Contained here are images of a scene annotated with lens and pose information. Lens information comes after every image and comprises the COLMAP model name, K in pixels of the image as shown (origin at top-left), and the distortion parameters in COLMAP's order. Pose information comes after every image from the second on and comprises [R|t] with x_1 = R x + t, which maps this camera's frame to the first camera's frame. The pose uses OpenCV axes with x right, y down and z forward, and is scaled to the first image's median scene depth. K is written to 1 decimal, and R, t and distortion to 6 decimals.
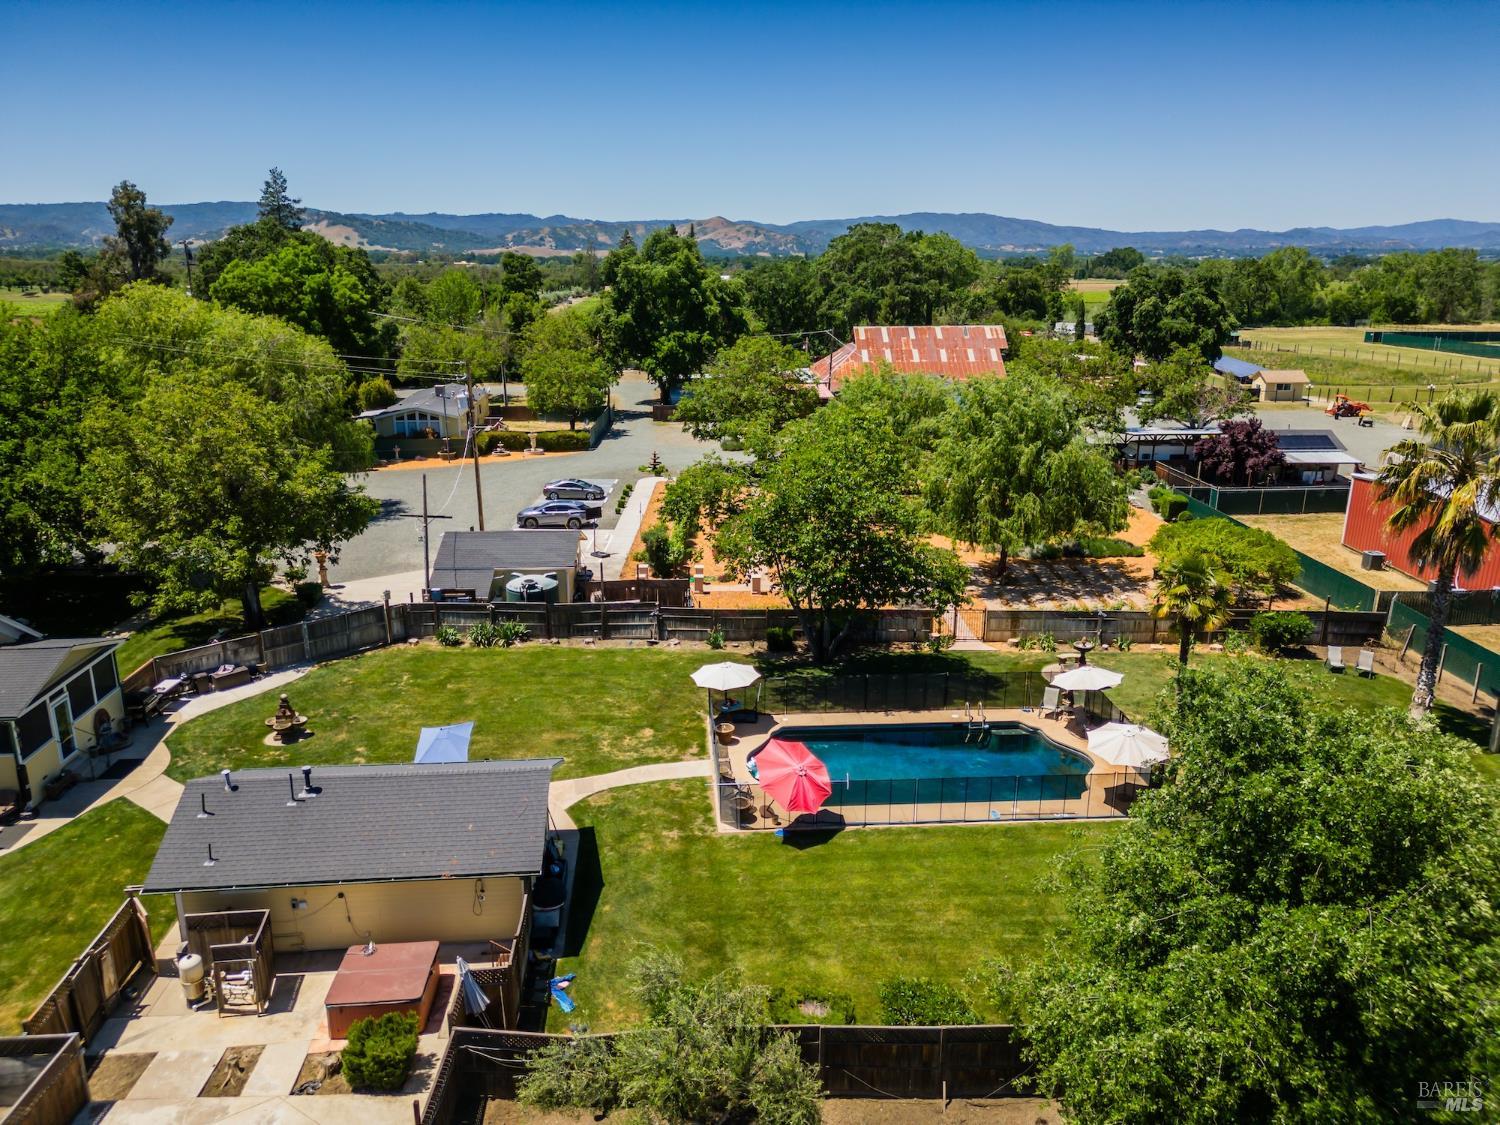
lens RADIAL K [[1050.1, 0, 747.2], [0, 1050.1, 560.4], [0, 0, 1]] dist [0.066136, -0.059325]
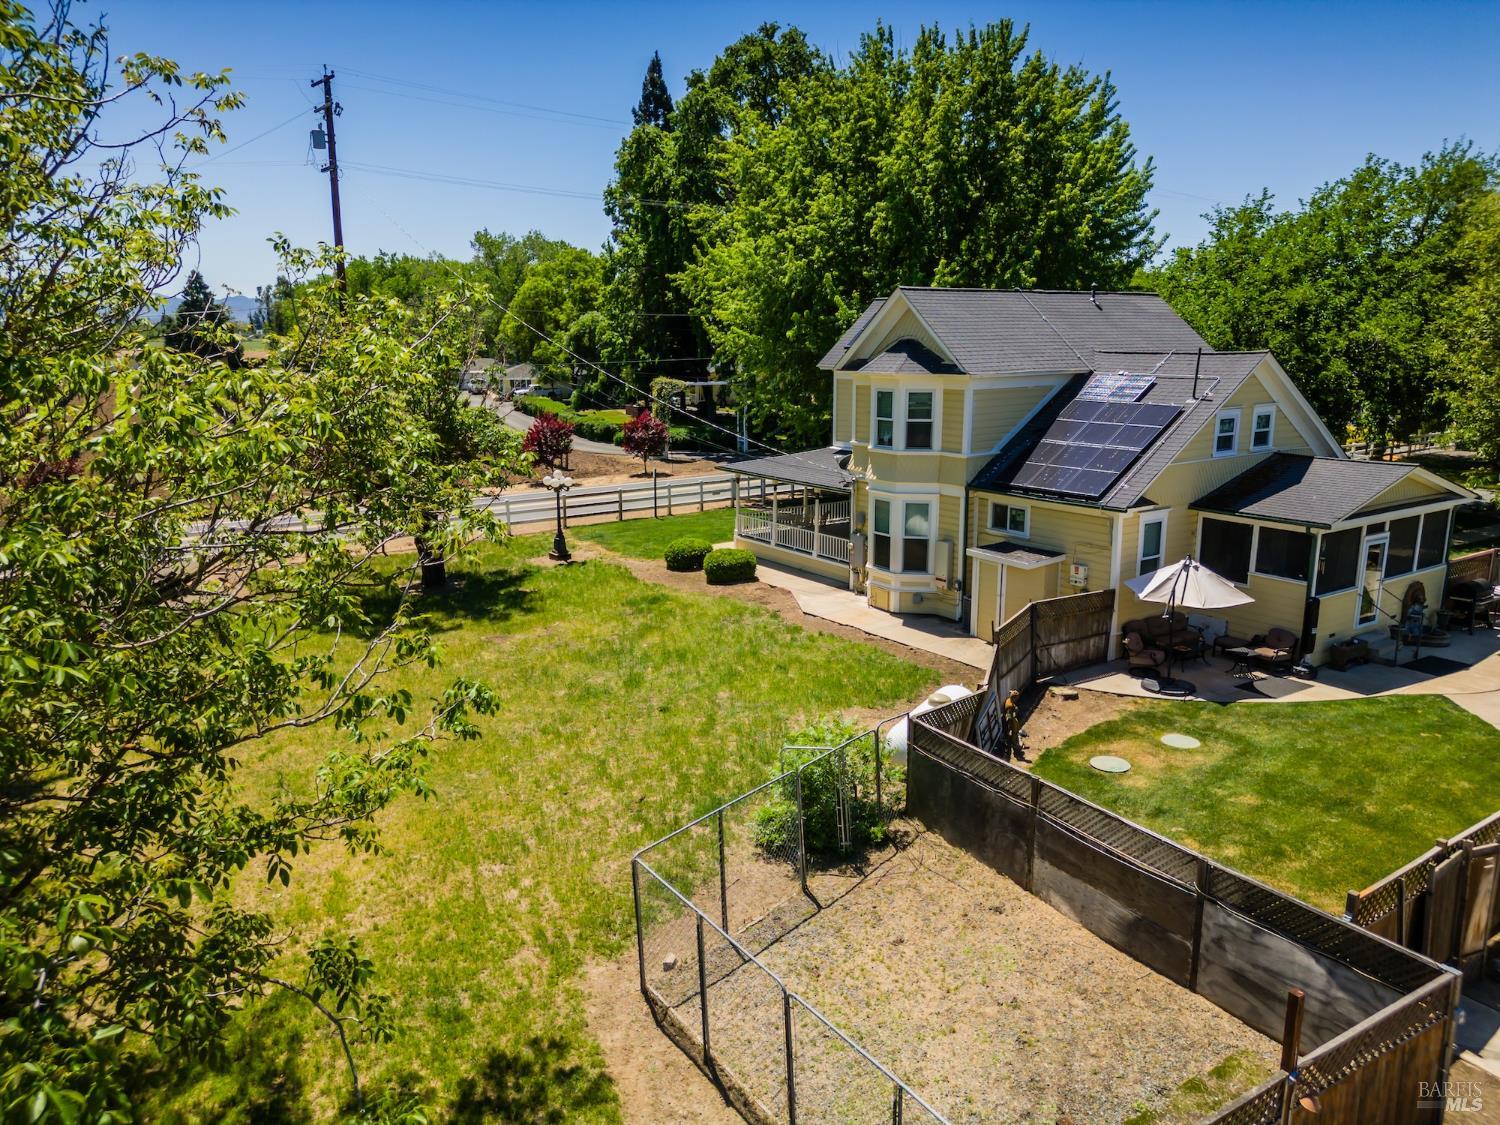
lens RADIAL K [[1050.1, 0, 747.2], [0, 1050.1, 560.4], [0, 0, 1]] dist [0.066136, -0.059325]
pose [[0.503944, 0.177407, -0.845321, -0.211836], [-0.234262, 0.970069, 0.063931, 0.156431], [0.831362, 0.165809, 0.530420, 0.240294]]
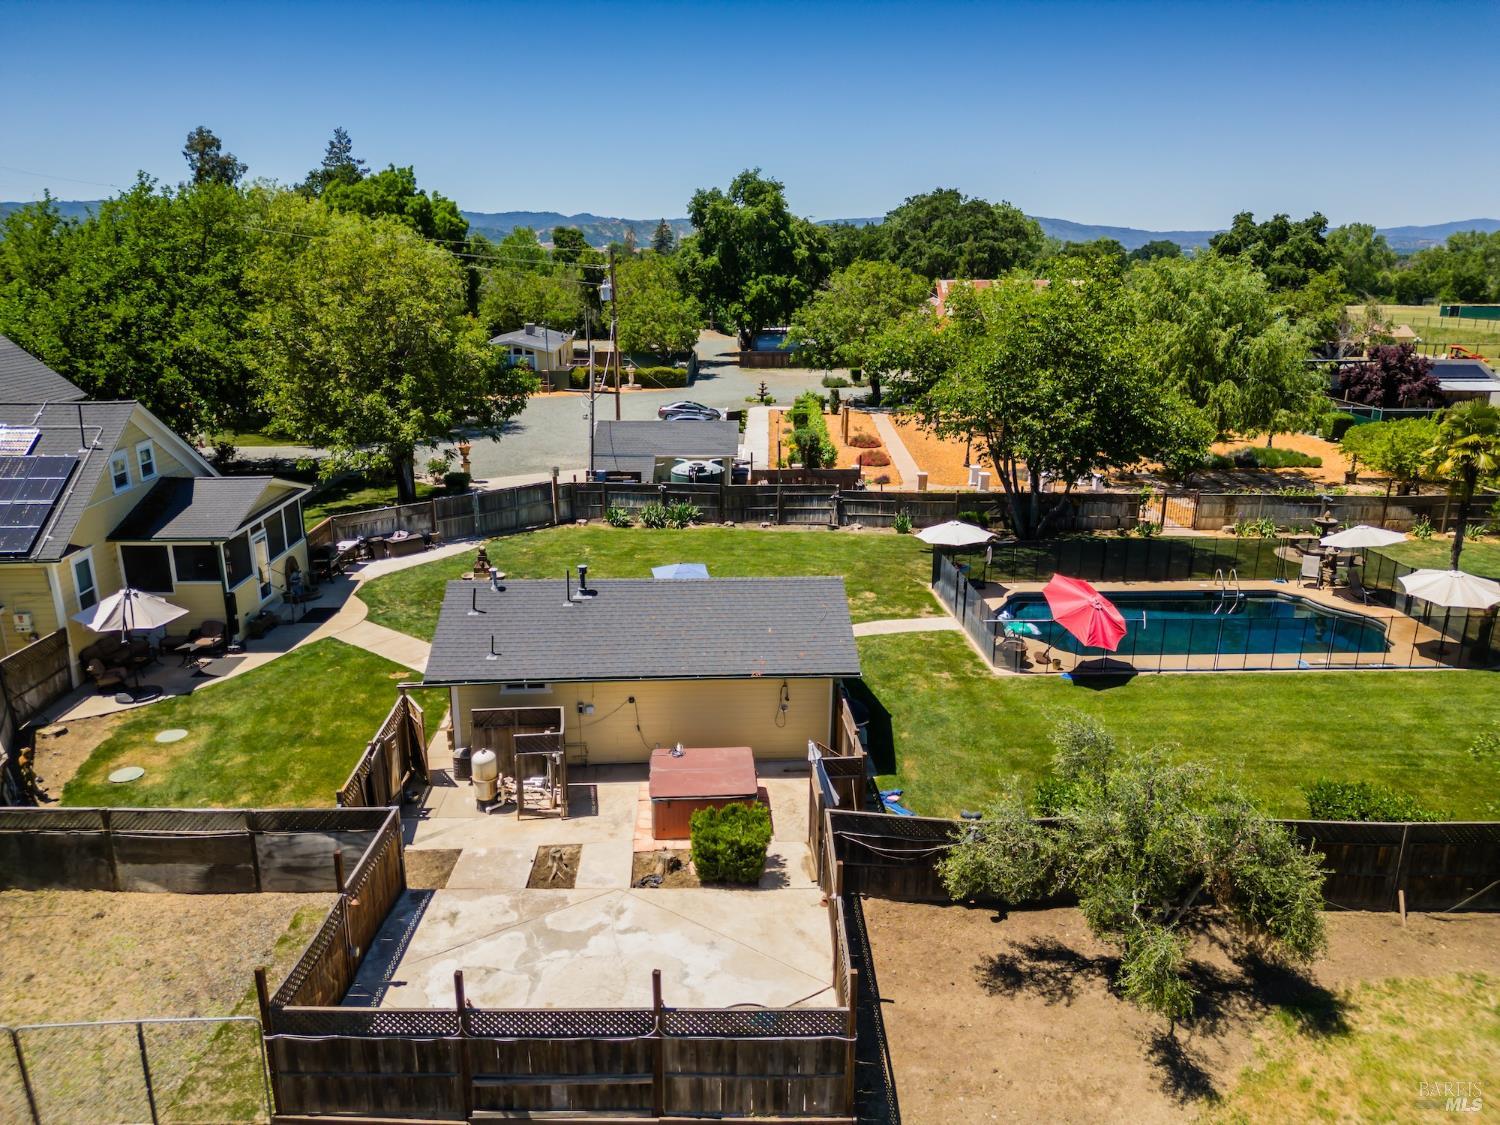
lens RADIAL K [[1050.1, 0, 747.2], [0, 1050.1, 560.4], [0, 0, 1]] dist [0.066136, -0.059325]
pose [[0.999754, 0.008863, -0.020323, -0.162318], [-0.008846, 0.999960, 0.000939, 0.118525], [0.020330, -0.000759, 0.999793, 0.073213]]
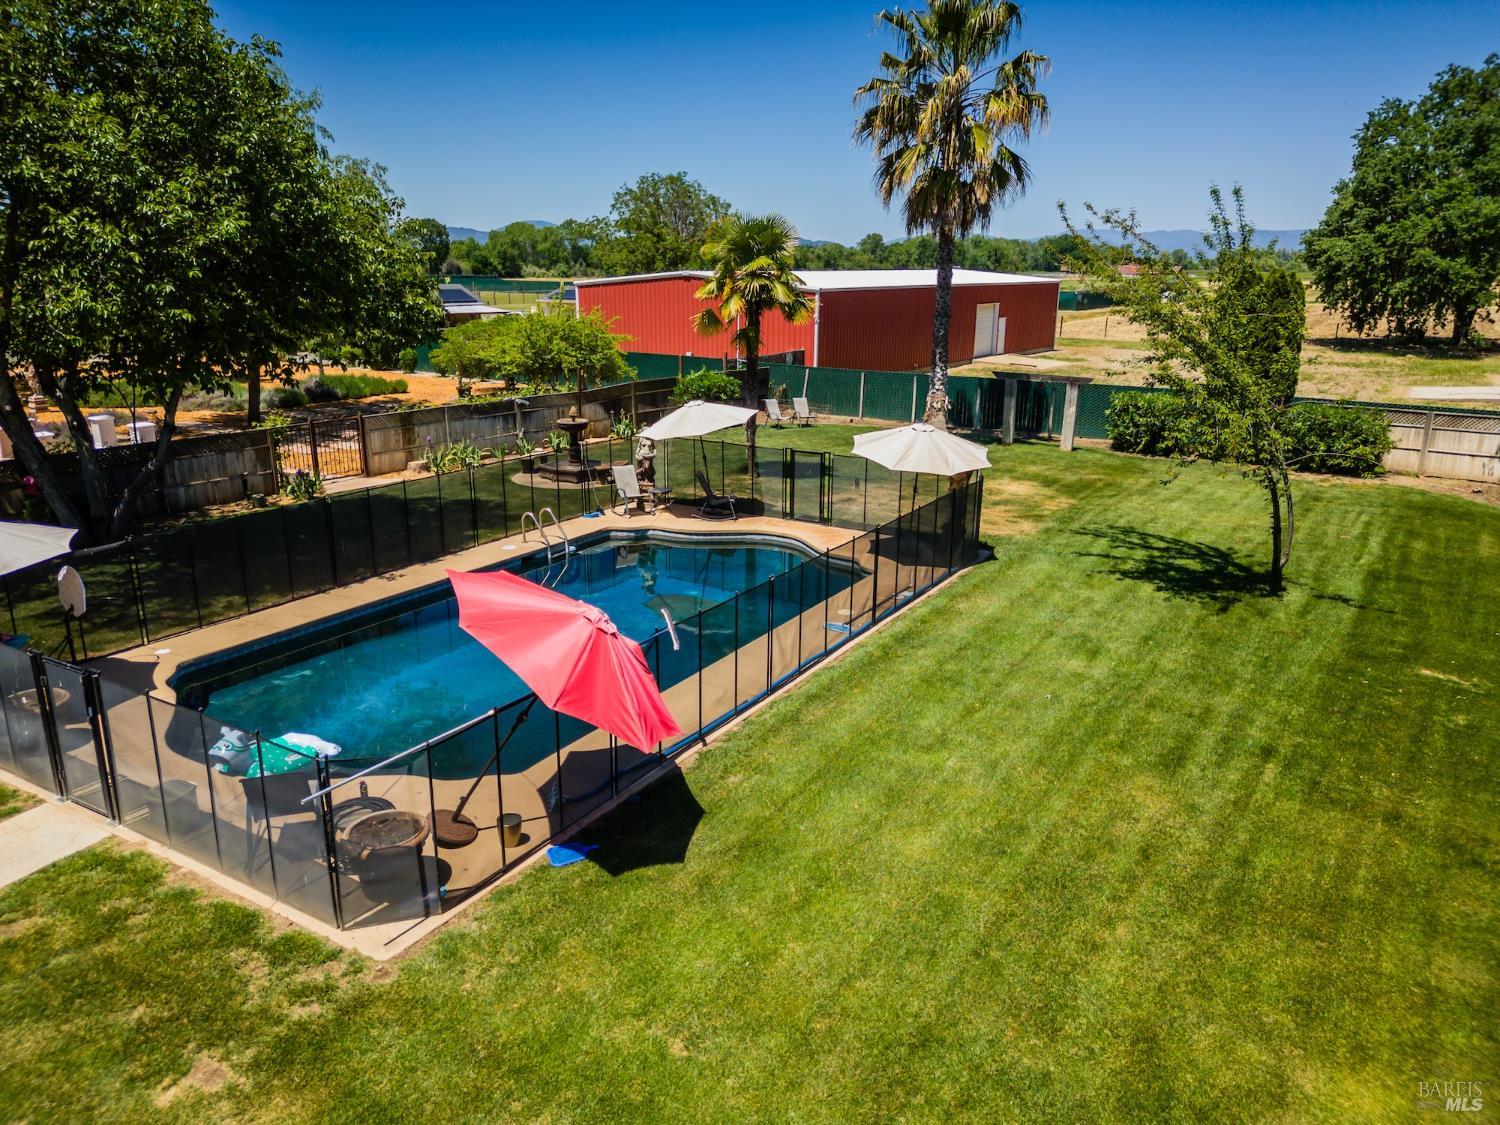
lens RADIAL K [[1051.3, 0, 750.0], [0, 1051.3, 562.5], [0, 0, 1]] dist [0.020894, -0.001547]
pose [[0.583811, -0.221530, 0.781082, -0.112126], [0.217435, 0.969573, 0.112471, 0.113739], [-0.782232, 0.104173, 0.614216, 0.561030]]
